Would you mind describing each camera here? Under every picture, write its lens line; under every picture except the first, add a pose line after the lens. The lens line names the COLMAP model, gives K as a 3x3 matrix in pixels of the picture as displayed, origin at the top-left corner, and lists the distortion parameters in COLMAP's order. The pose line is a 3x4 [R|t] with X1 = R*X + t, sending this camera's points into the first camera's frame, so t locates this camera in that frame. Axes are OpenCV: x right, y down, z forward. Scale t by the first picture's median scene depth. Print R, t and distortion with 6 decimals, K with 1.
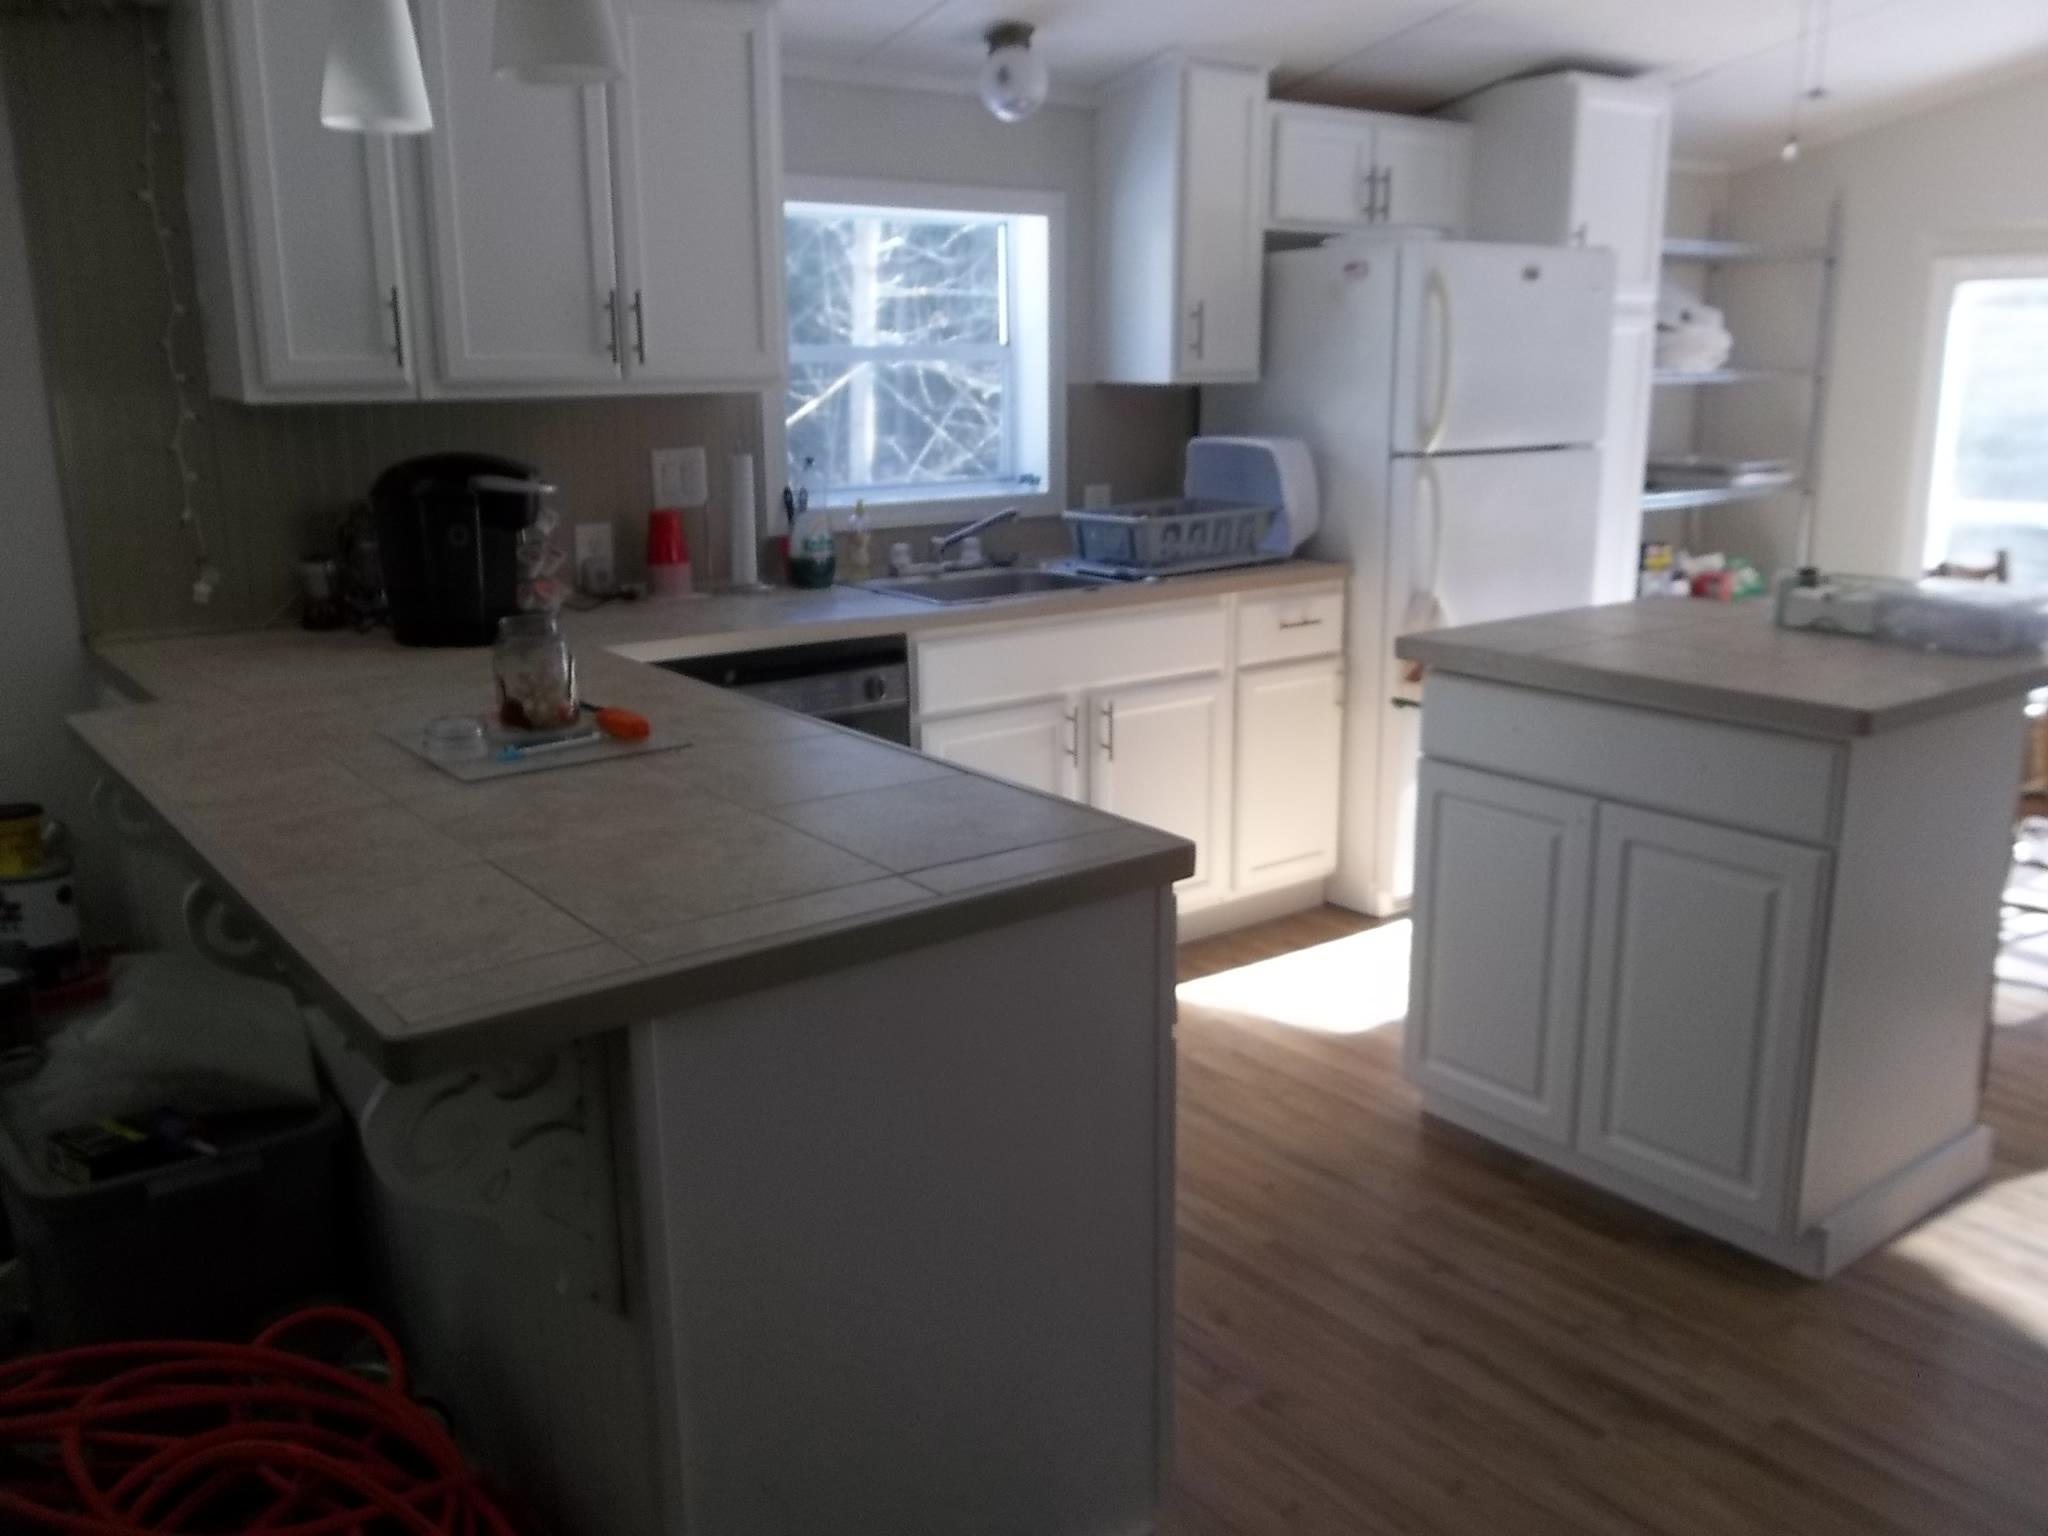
lens RADIAL K [[1639.7, 0, 1075.4], [0, 1639.7, 769.3], [0, 0, 1]] dist [-0.027579, 0.001908]
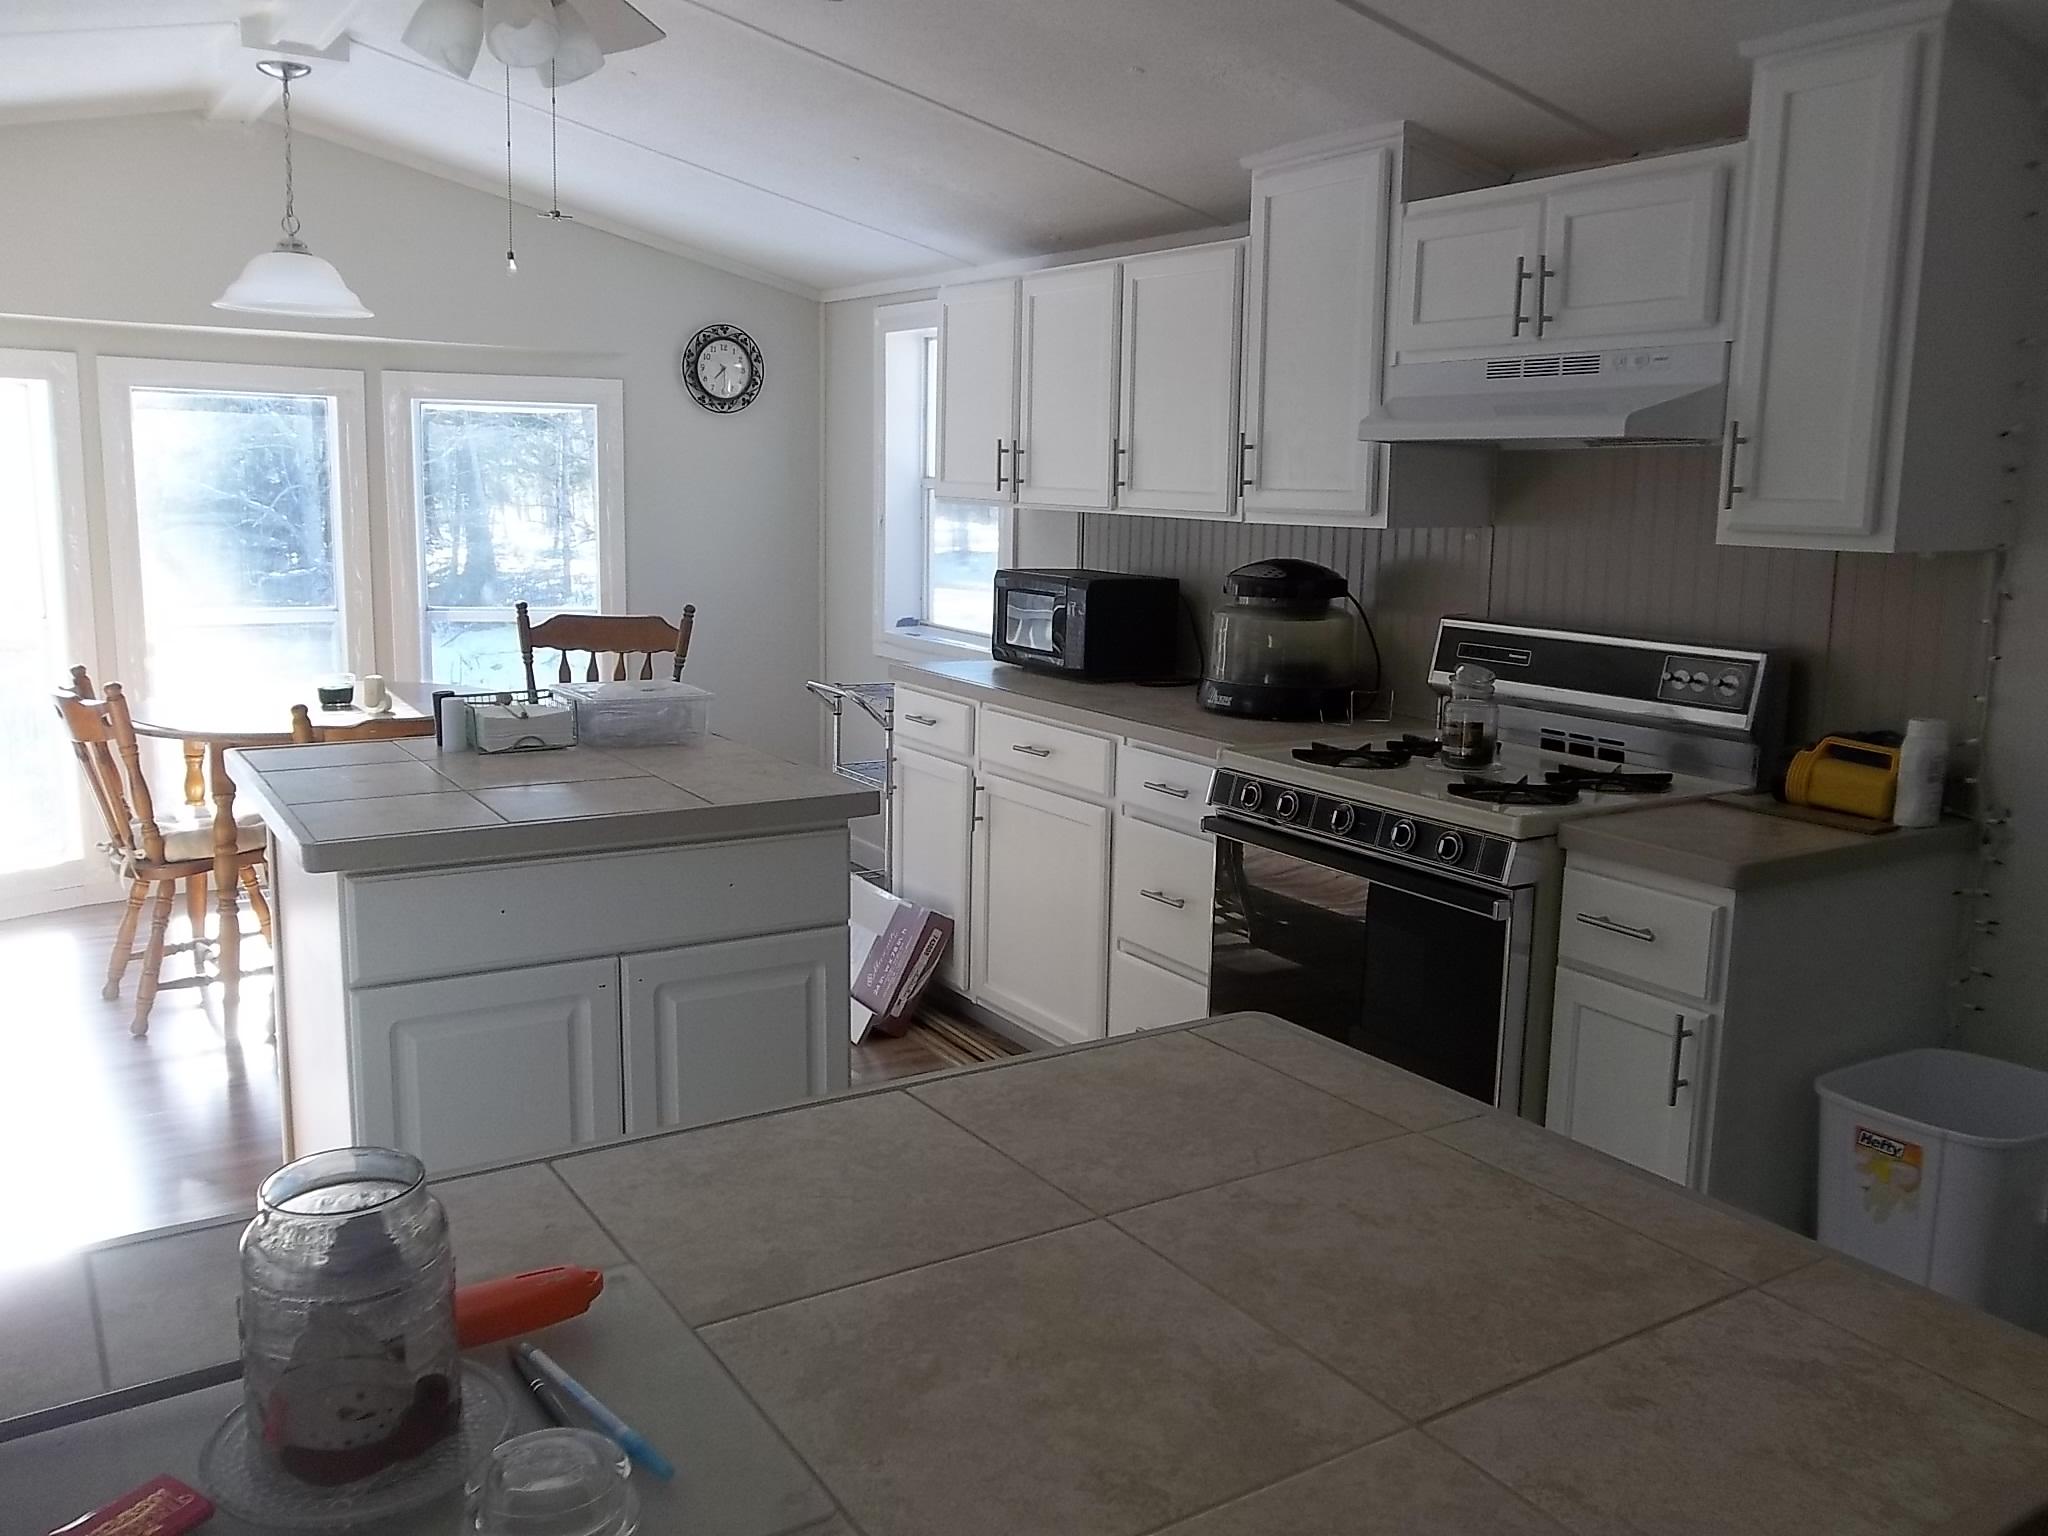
lens RADIAL K [[1650.9, 0, 1015.4], [0, 1650.9, 761.1], [0, 0, 1]] dist [-0.002832, 0.000808]
pose [[0.107111, -0.153223, 0.982370, -0.354811], [0.212691, 0.968712, 0.127903, -0.101858], [-0.971231, 0.195241, 0.136349, 0.411213]]
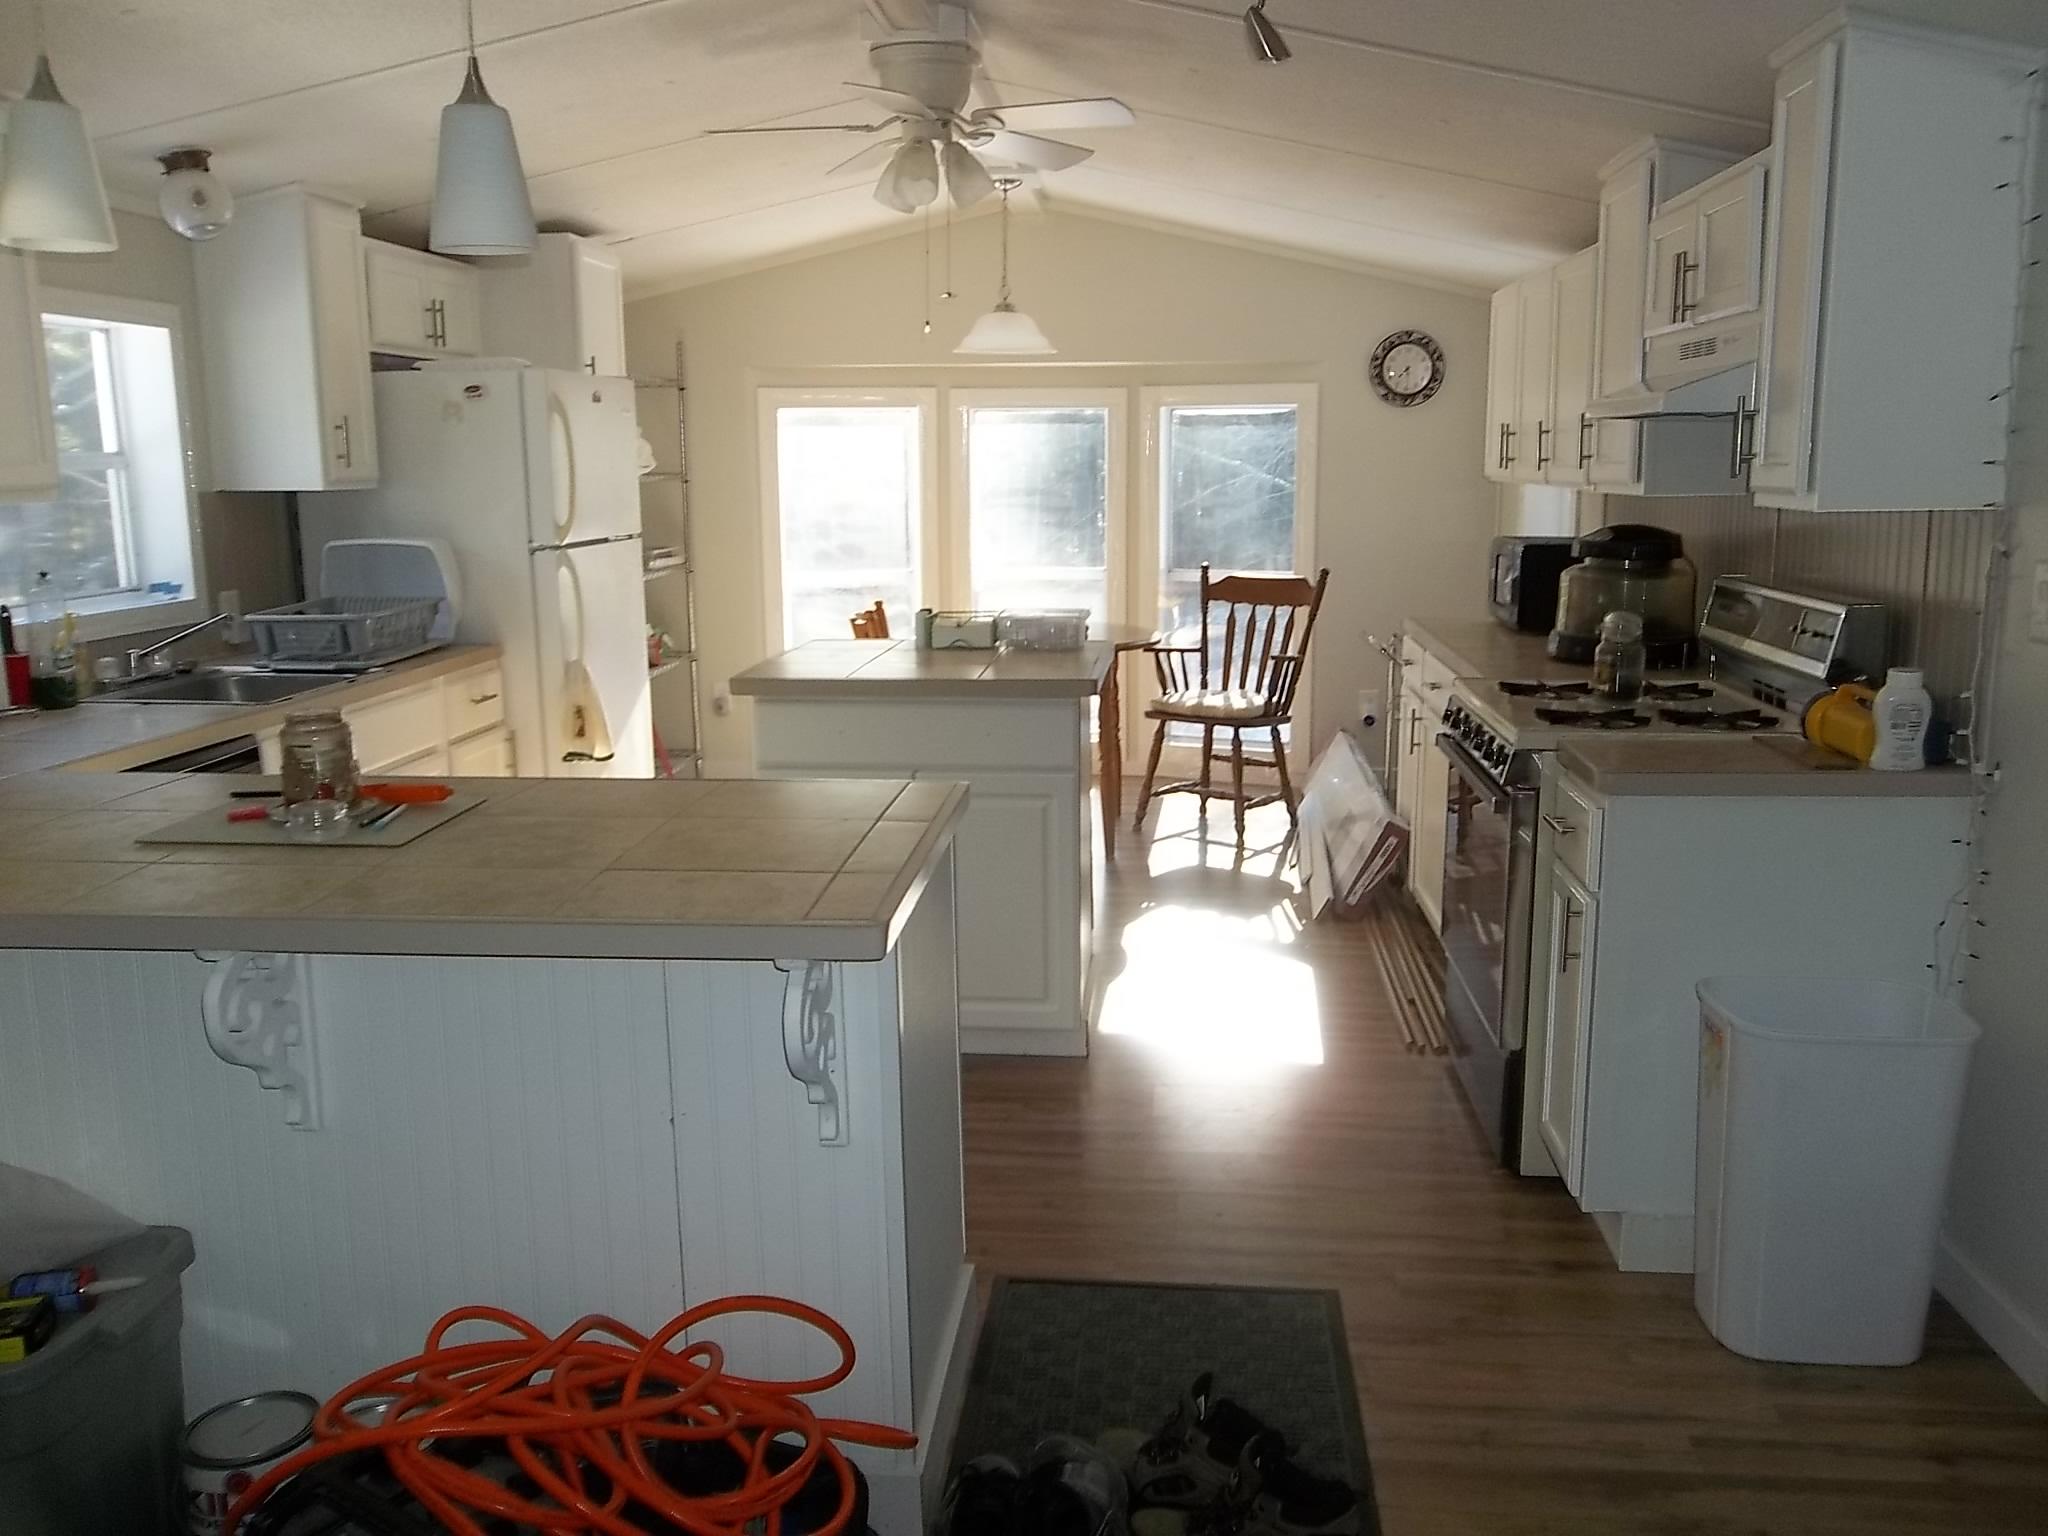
lens RADIAL K [[1639.7, 0, 1075.4], [0, 1639.7, 769.3], [0, 0, 1]] dist [-0.027579, 0.001908]
pose [[0.669732, -0.131437, 0.730878, -0.409942], [0.174806, 0.984459, 0.016858, 0.010874], [-0.721735, 0.116471, 0.682299, -0.056326]]
